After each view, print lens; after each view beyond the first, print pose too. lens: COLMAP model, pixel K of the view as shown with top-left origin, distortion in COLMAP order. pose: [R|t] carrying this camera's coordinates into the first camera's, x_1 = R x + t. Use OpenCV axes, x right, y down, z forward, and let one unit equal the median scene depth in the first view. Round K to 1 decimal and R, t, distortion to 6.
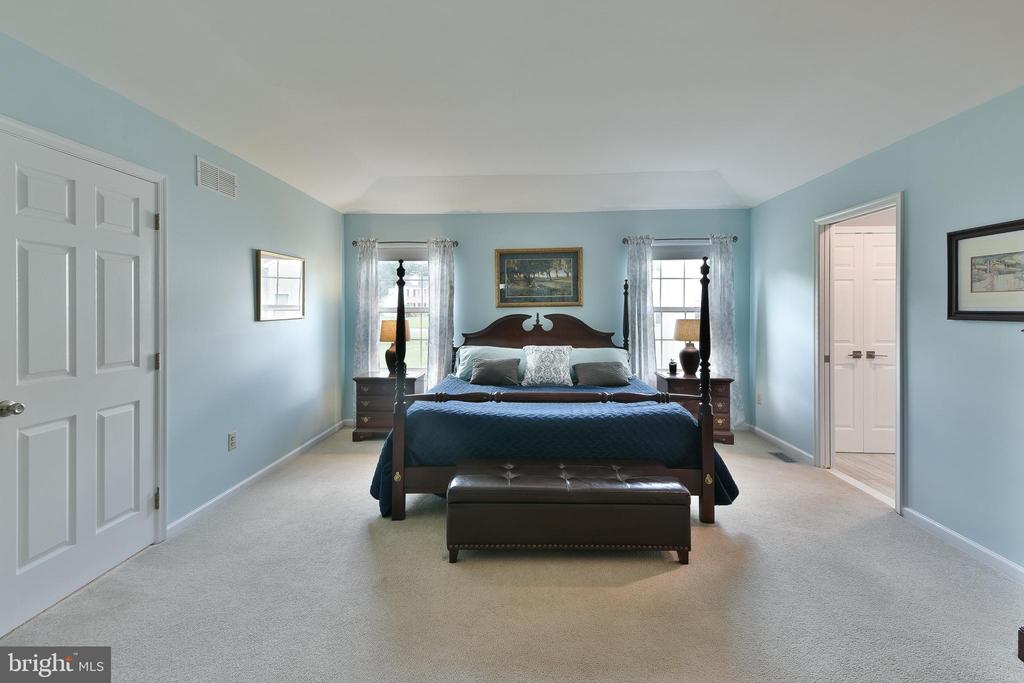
lens RADIAL K [[447.8, 0, 512.7], [0, 447.8, 310.4], [0, 0, 1]] dist [0.017962, -0.006794]
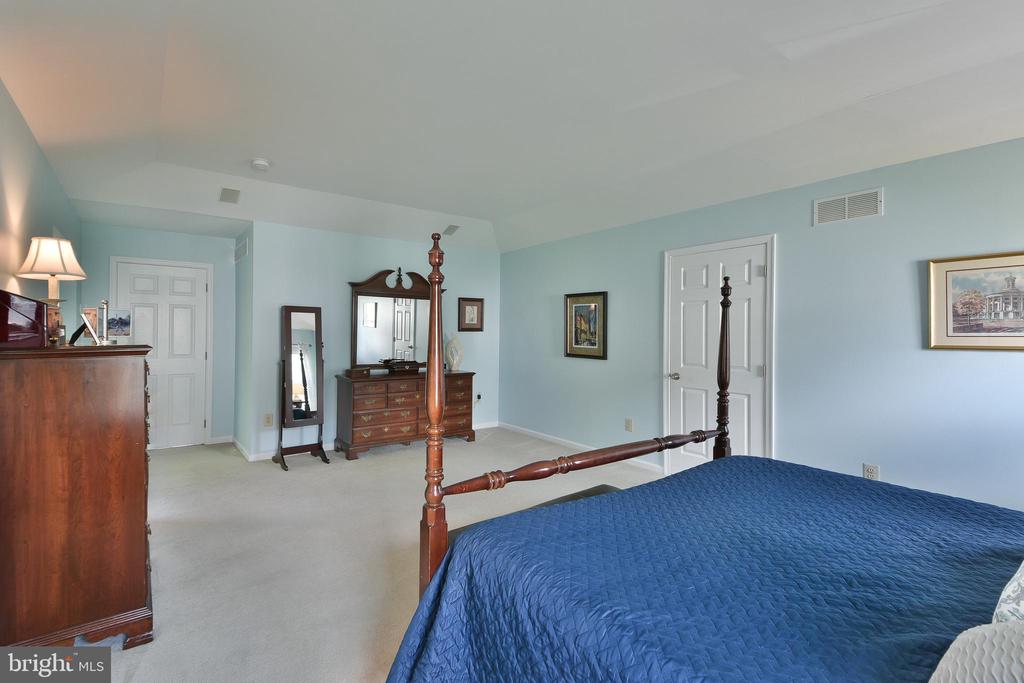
lens RADIAL K [[458.2, 0, 508.0], [0, 458.2, 334.9], [0, 0, 1]] dist [0.010806, 0.001411]
pose [[-0.758175, -0.001905, -0.652048, 0.609905], [-0.007817, 0.999950, 0.006168, -0.000683], [0.652004, 0.009773, -0.758152, 1.287691]]
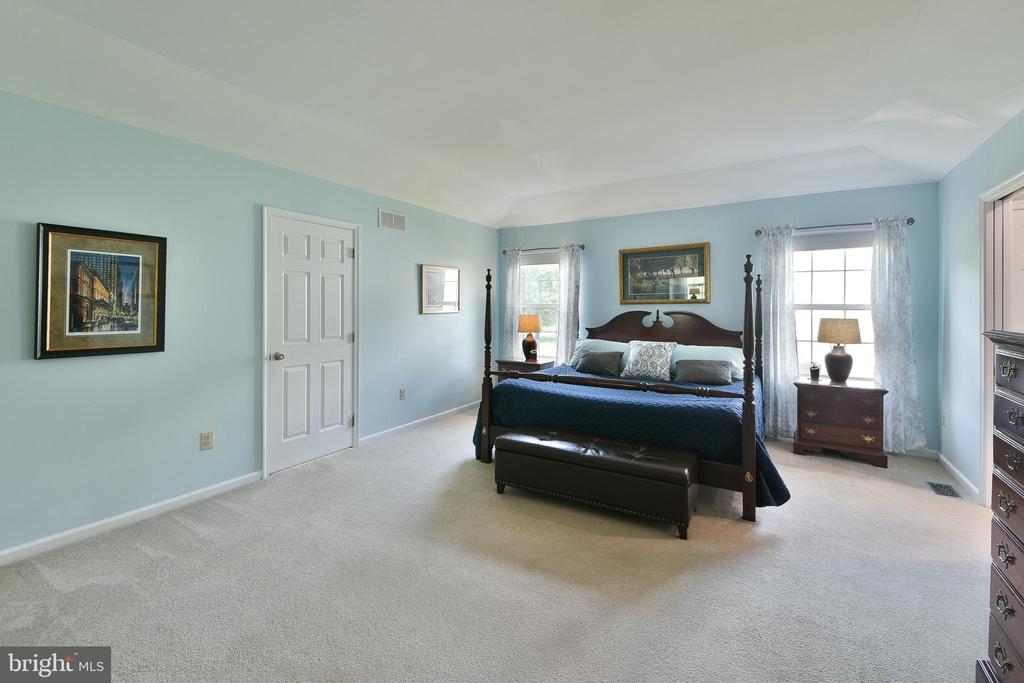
lens RADIAL K [[447.8, 0, 494.7], [0, 447.8, 306.5], [0, 0, 1]] dist [0.017962, -0.006794]
pose [[0.866067, 0.003021, -0.499919, 0.394809], [-0.002711, 0.999995, 0.001346, -0.003417], [0.499921, 0.000190, 0.866071, -0.133078]]
